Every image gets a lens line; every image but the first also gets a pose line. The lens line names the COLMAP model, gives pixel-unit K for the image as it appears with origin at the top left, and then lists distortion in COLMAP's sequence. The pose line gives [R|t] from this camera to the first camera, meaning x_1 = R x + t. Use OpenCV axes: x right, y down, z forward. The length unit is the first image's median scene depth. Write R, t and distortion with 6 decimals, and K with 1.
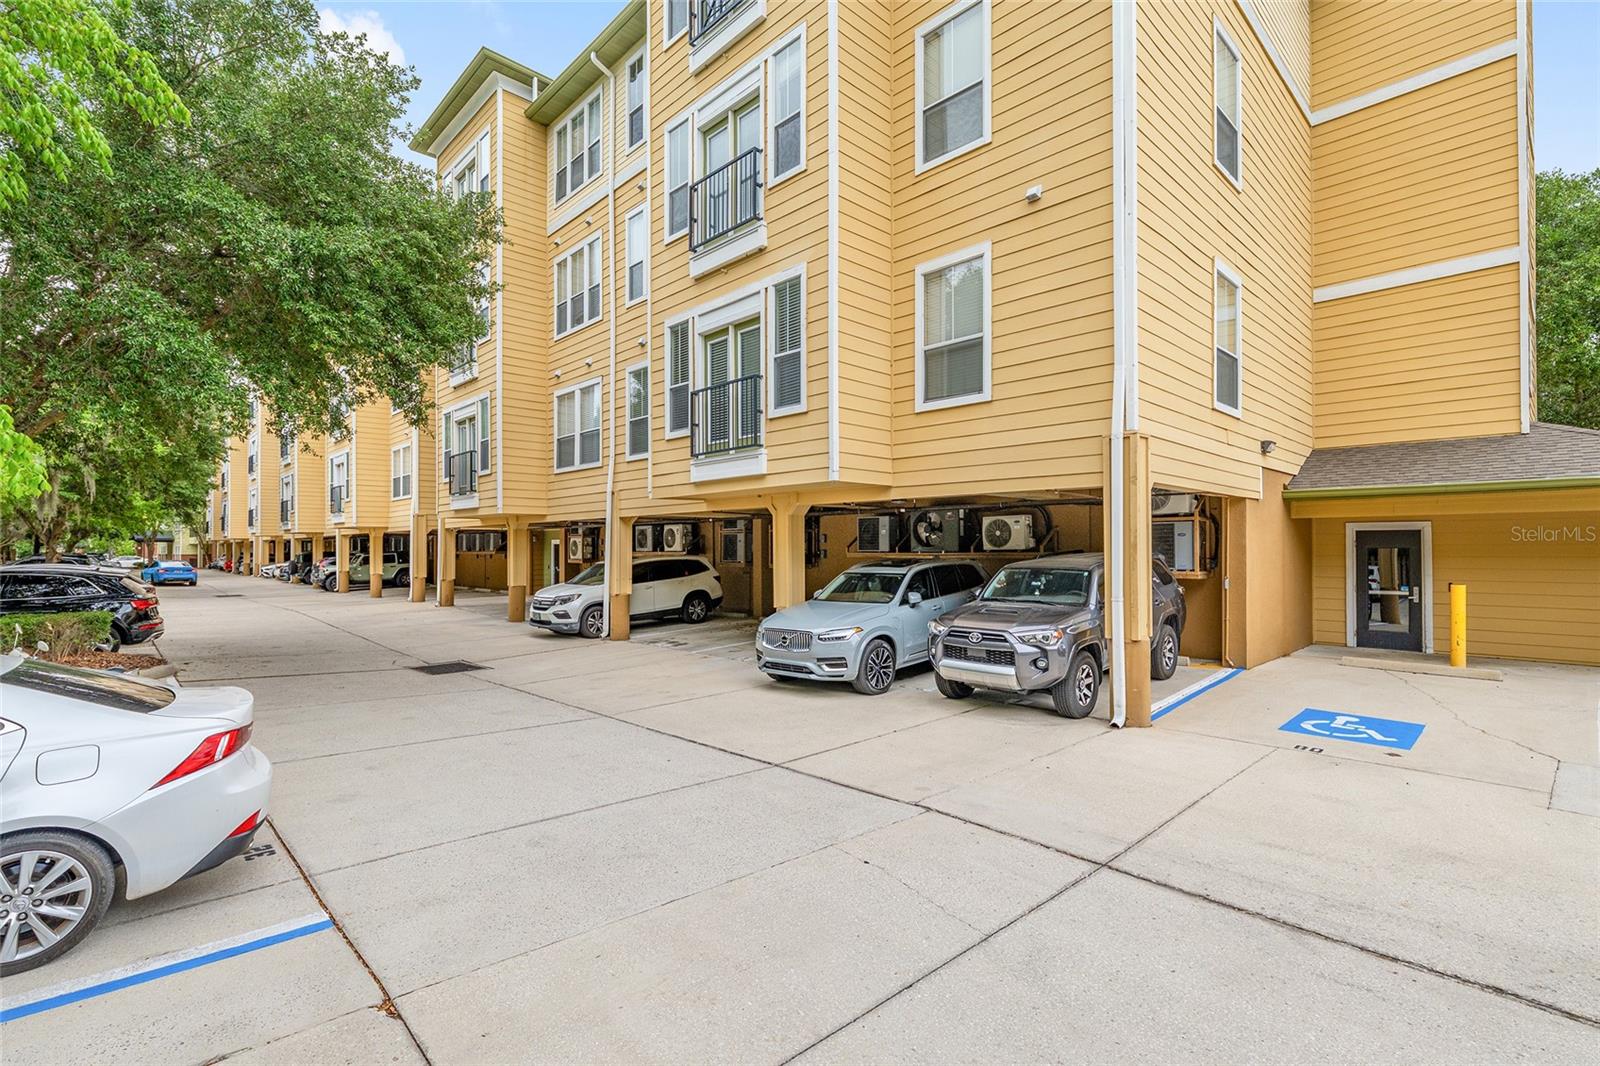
lens RADIAL K [[726.3, 0, 794.3], [0, 726.3, 539.2], [0, 0, 1]] dist [0.001712, -0.000217]
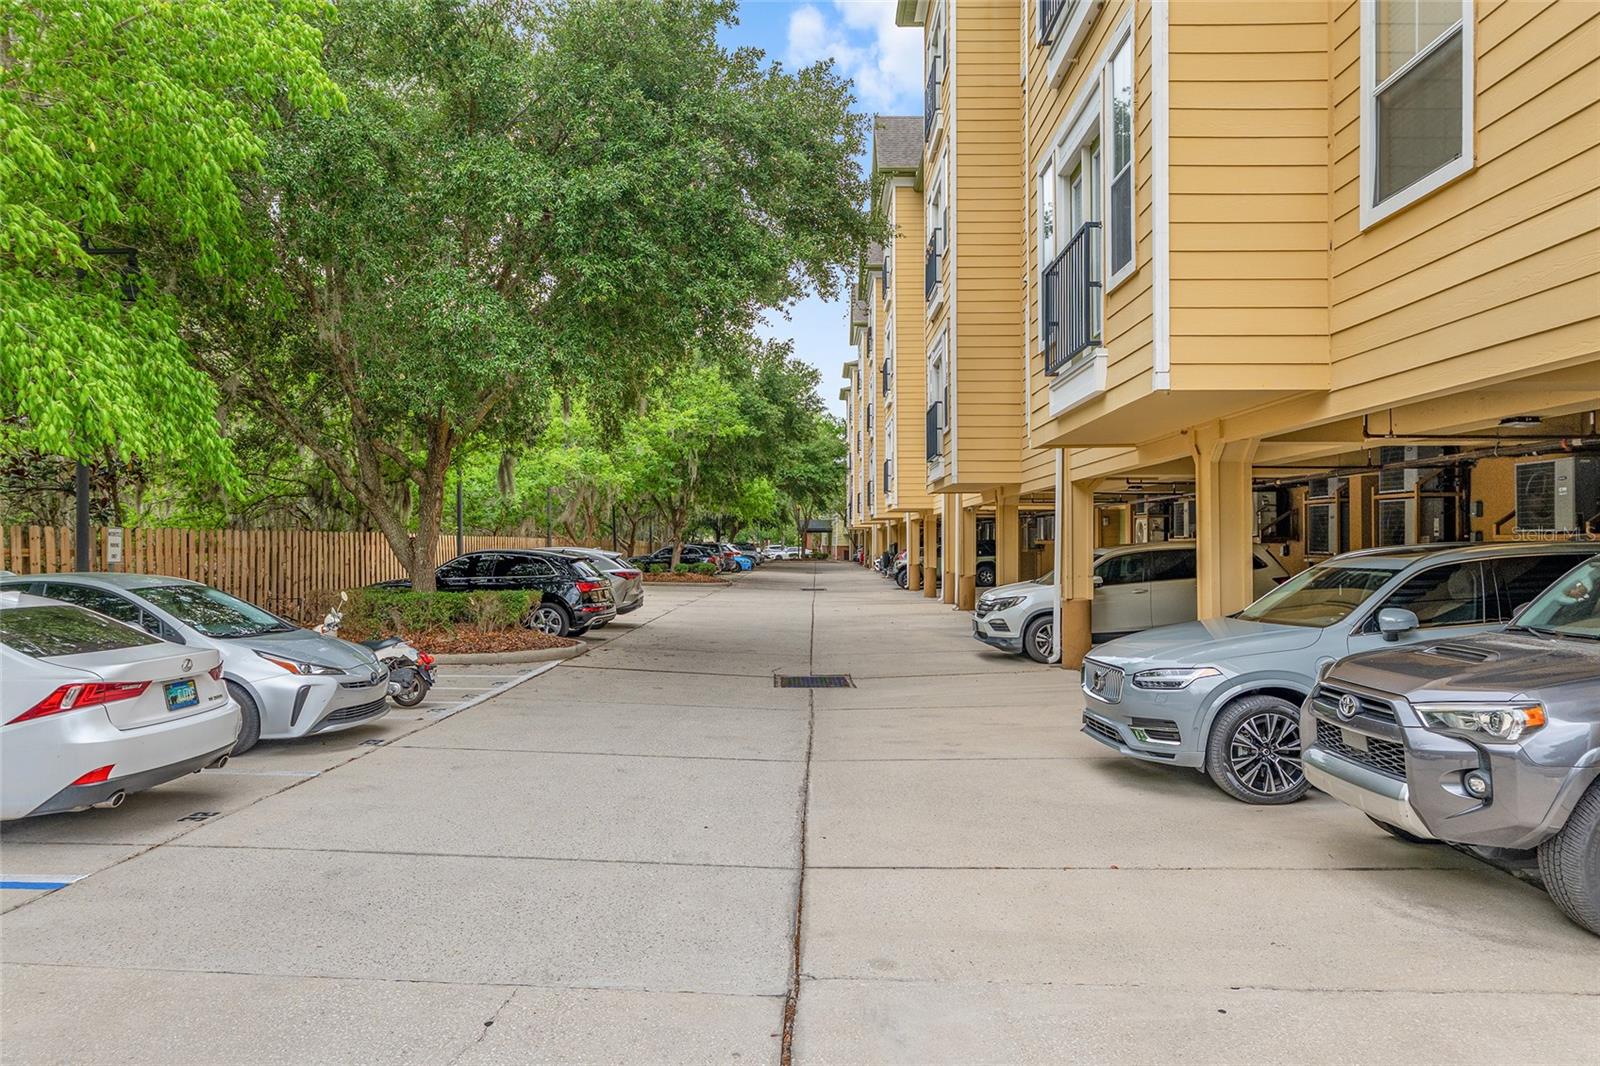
lens RADIAL K [[1037.9, 0, 800.0], [0, 1037.9, 533.0], [0, 0, 1]] dist [-0.003142, -0.000074]
pose [[0.715502, -0.004067, -0.698599, 0.403944], [0.007394, 0.999971, 0.001751, 0.022007], [0.698572, -0.006418, 0.715511, 0.268326]]
